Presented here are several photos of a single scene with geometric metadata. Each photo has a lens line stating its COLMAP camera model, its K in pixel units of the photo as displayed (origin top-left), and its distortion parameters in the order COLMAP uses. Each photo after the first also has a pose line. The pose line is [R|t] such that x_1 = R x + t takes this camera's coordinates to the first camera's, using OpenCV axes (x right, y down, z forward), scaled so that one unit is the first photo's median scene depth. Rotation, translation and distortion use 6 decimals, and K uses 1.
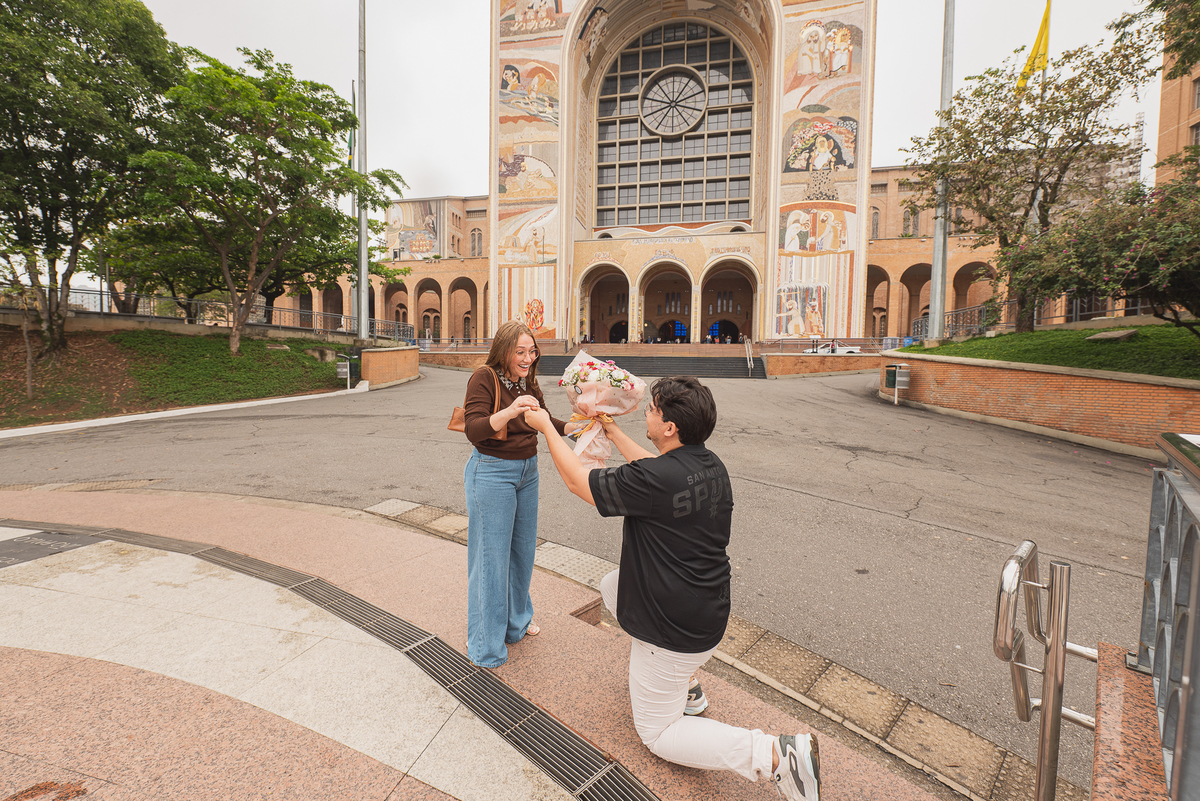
lens RADIAL K [[470.0, 0, 604.0], [0, 470.0, 400.1], [0, 0, 1]] dist [-0.008523, -0.000280]
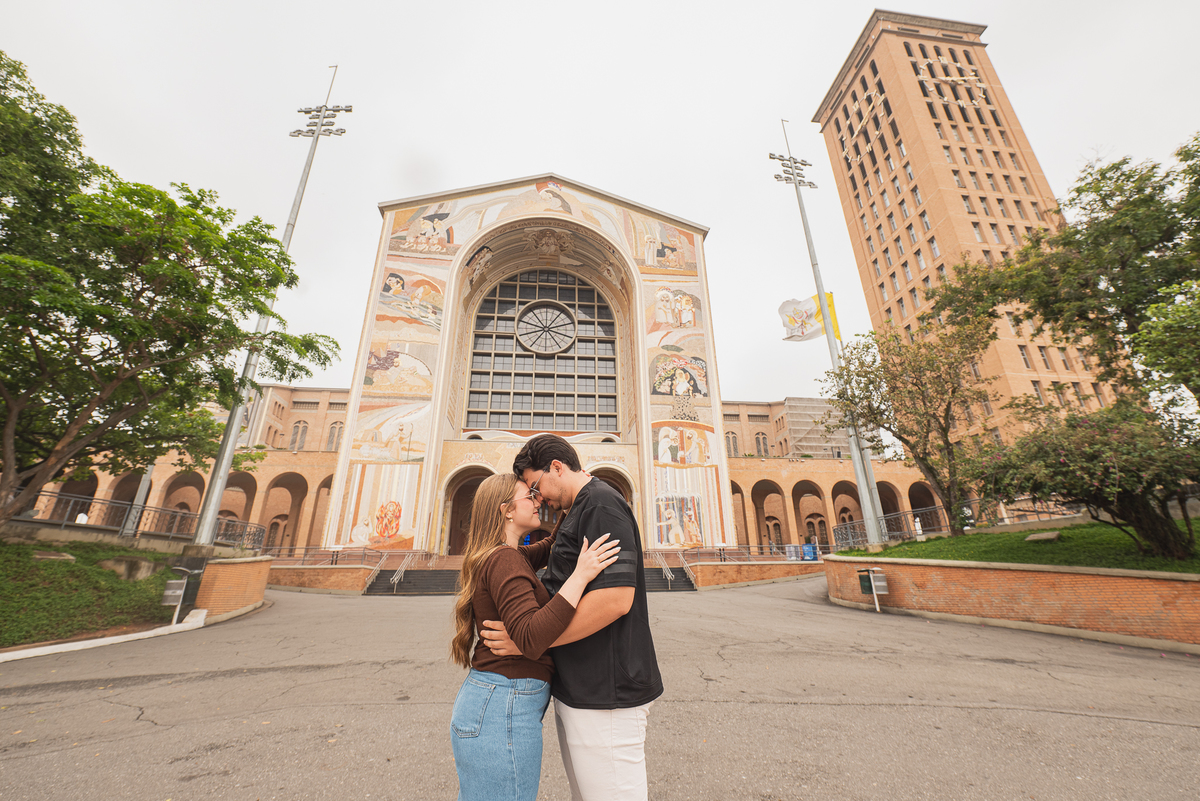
lens RADIAL K [[488.0, 0, 600.9], [0, 488.0, 400.4], [0, 0, 1]] dist [-0.006372, -0.001686]
pose [[0.941821, 0.095878, 0.322149, -0.107853], [0.047585, 0.910763, -0.410178, -0.001387], [-0.332728, 0.401644, 0.853214, 0.054312]]
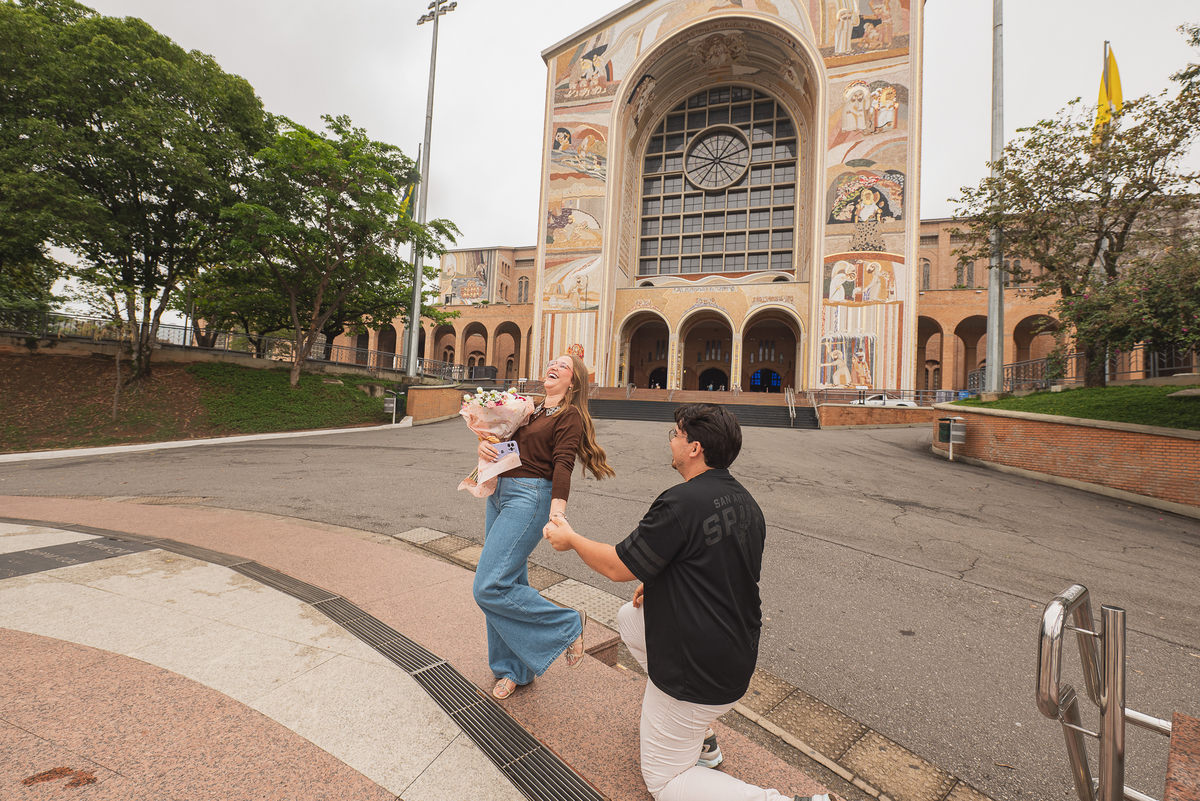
lens RADIAL K [[470.0, 0, 601.0], [0, 470.0, 403.7], [0, 0, 1]] dist [-0.008523, -0.000280]
pose [[0.995565, 0.031891, -0.088510, 0.002056], [-0.039618, 0.995424, -0.086957, 0.002166], [0.085332, 0.090078, 0.992272, 0.000130]]
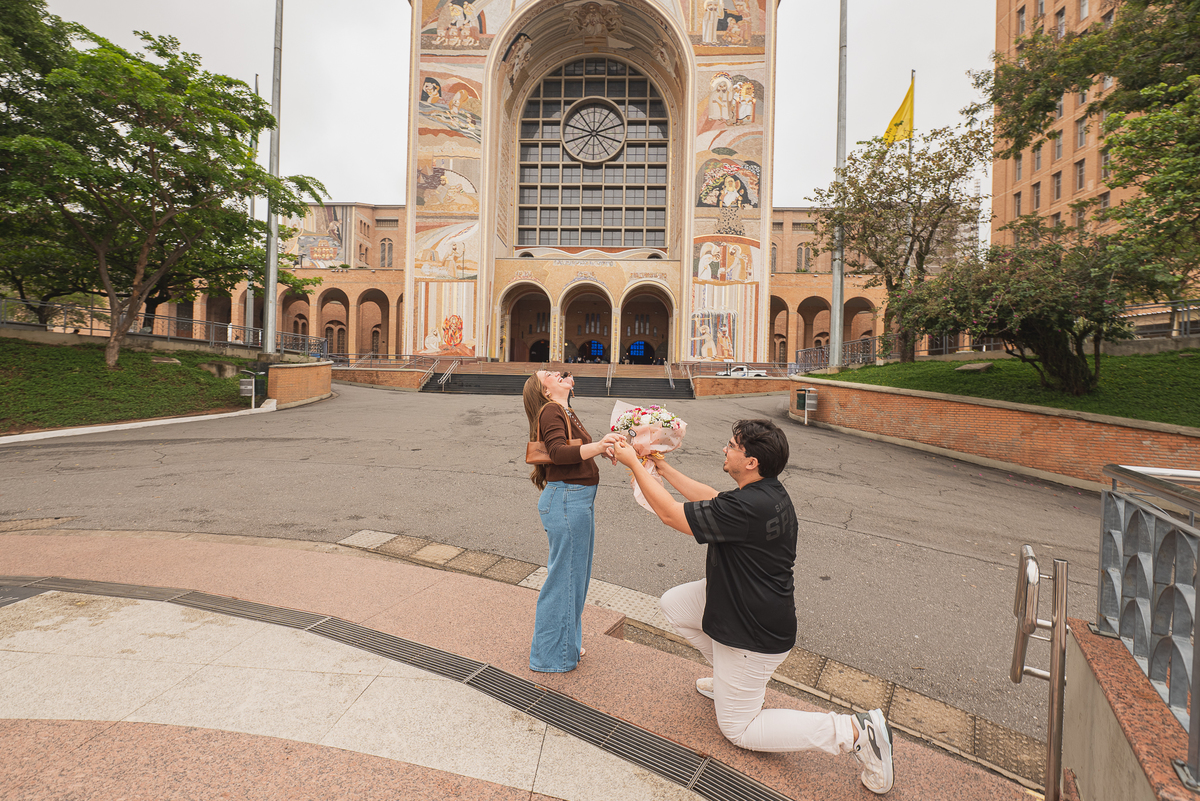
lens RADIAL K [[470.0, 0, 599.7], [0, 470.0, 401.0], [0, 0, 1]] dist [-0.008523, -0.000280]
pose [[0.985156, 0.006586, 0.171534, -0.017658], [-0.000353, 0.999339, -0.036345, -0.002216], [-0.171660, 0.035745, 0.984508, -0.004417]]
